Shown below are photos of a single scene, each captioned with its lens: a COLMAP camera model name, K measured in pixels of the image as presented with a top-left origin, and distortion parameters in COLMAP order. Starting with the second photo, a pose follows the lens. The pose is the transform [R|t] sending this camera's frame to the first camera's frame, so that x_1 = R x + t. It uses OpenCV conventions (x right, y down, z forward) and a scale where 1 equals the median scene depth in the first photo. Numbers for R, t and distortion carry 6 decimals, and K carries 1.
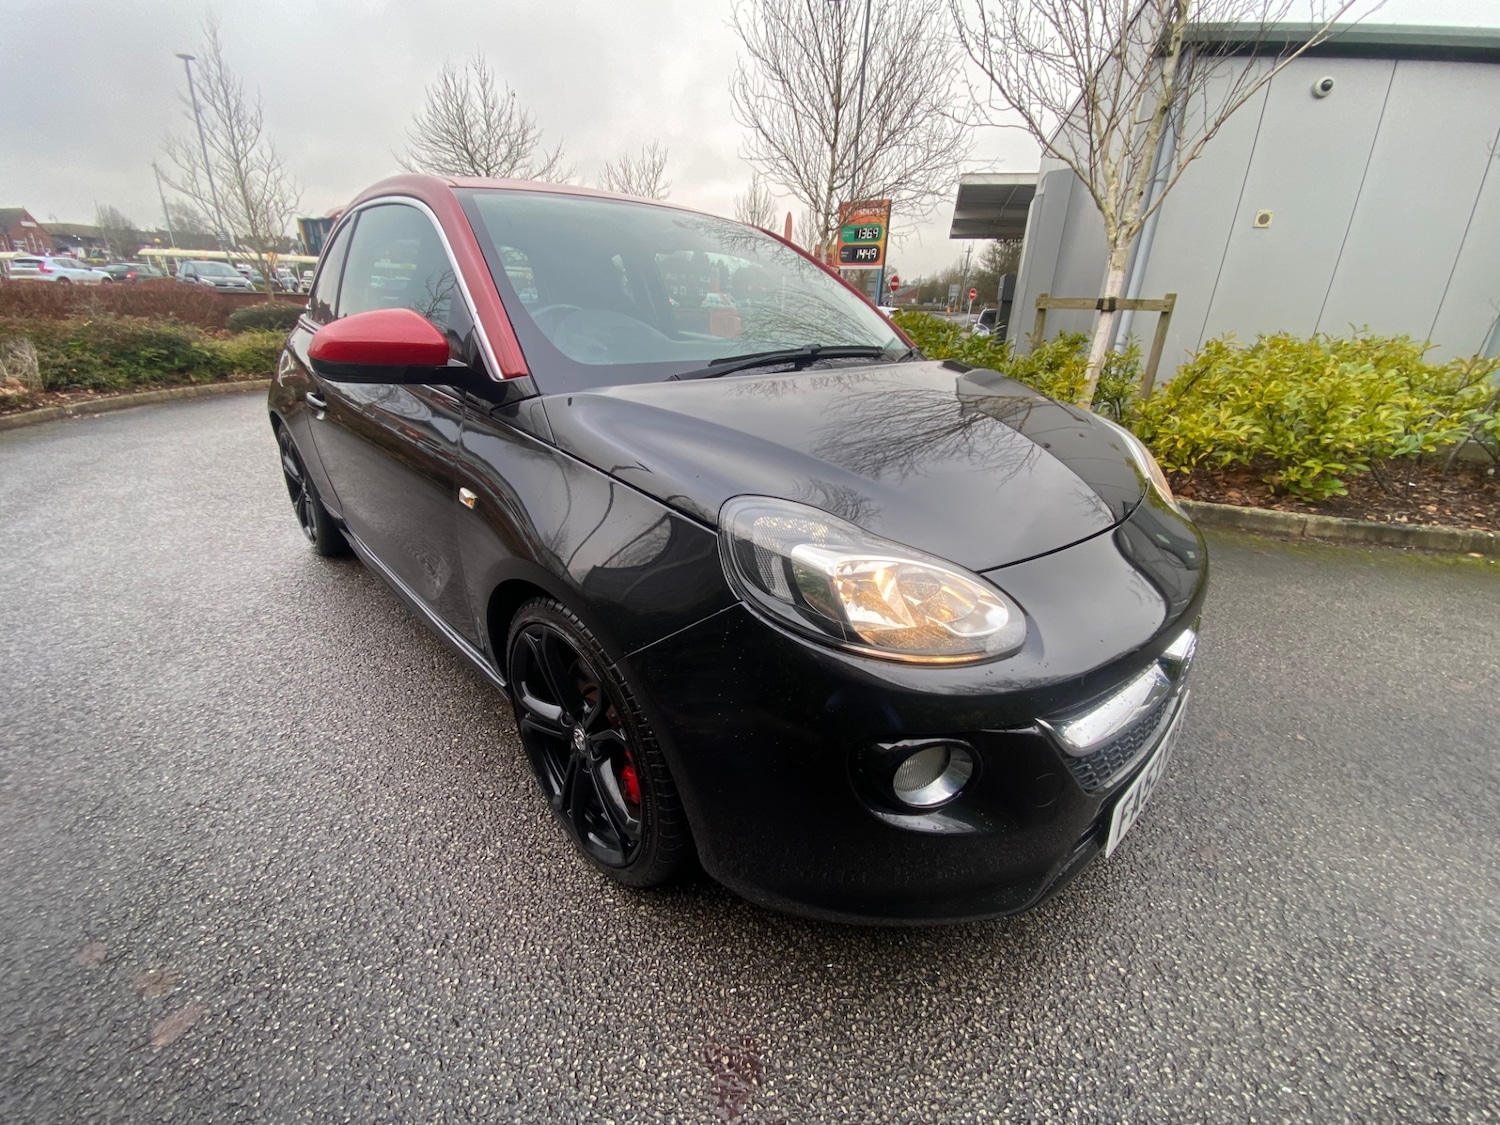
lens RADIAL K [[611.5, 0, 748.8], [0, 611.5, 563.0], [0, 0, 1]] dist [0.011512, -0.017067]
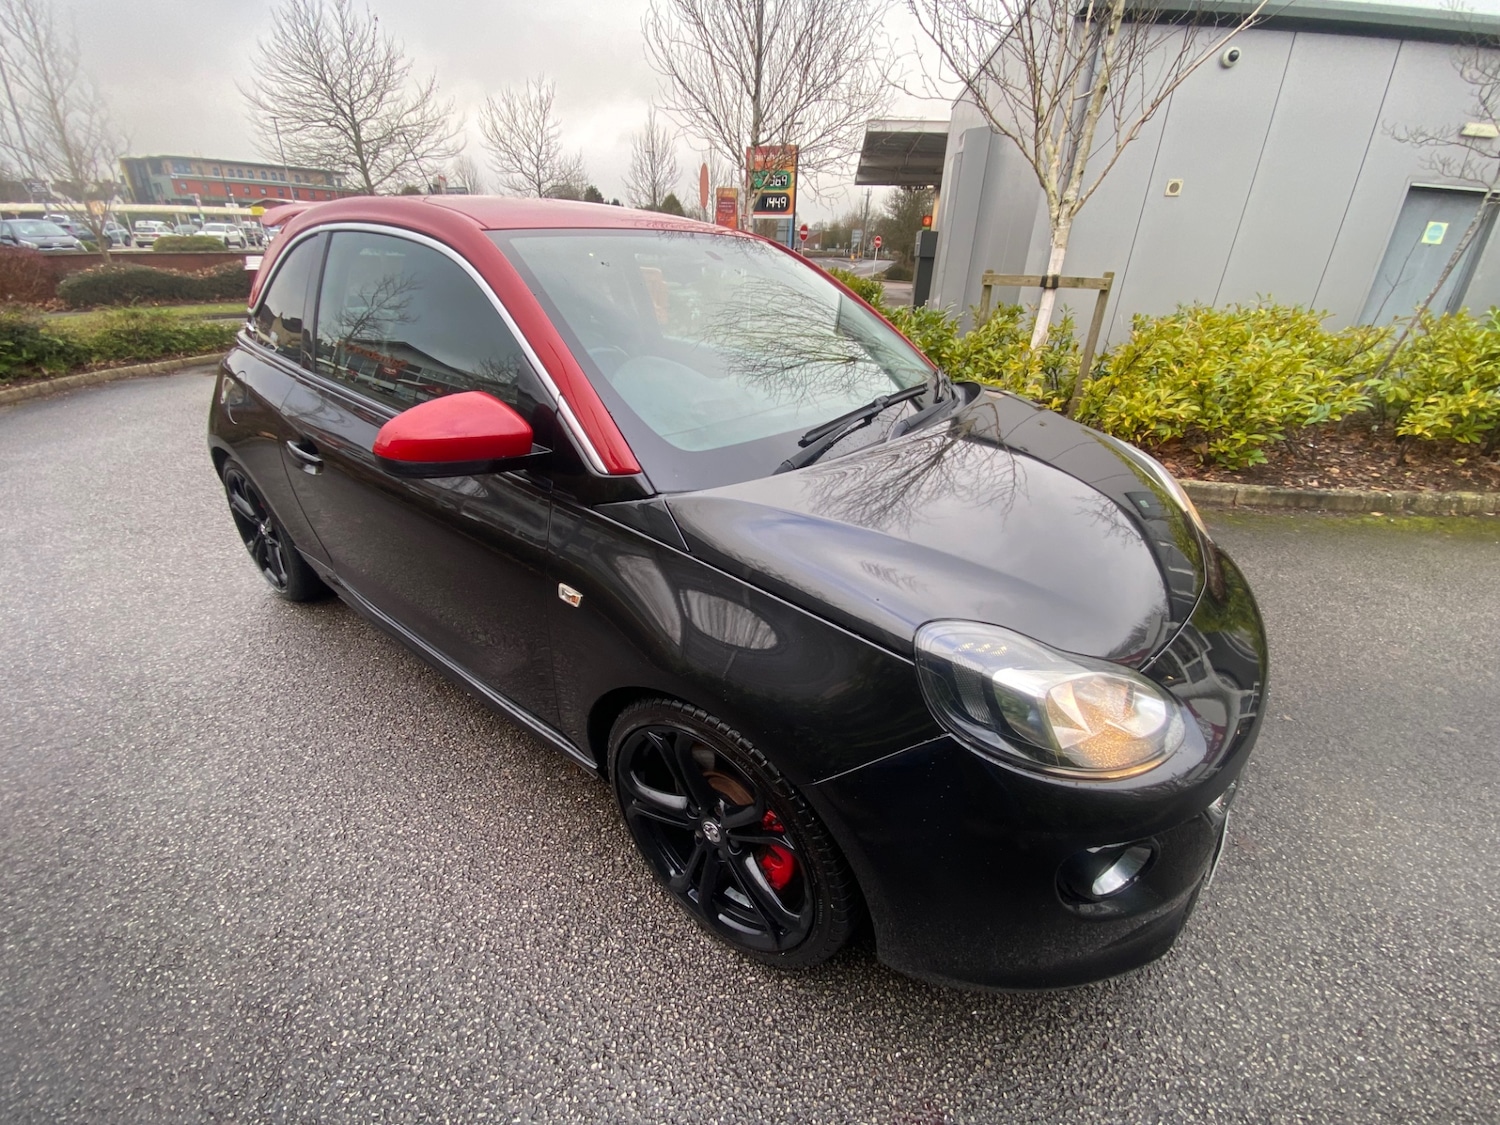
lens RADIAL K [[611.5, 0, 748.8], [0, 611.5, 563.0], [0, 0, 1]] dist [0.011512, -0.017067]
pose [[0.989169, -0.071090, 0.128414, -0.256690], [0.061442, 0.995090, 0.077594, -0.180142], [-0.133299, -0.068864, 0.988680, 0.030310]]
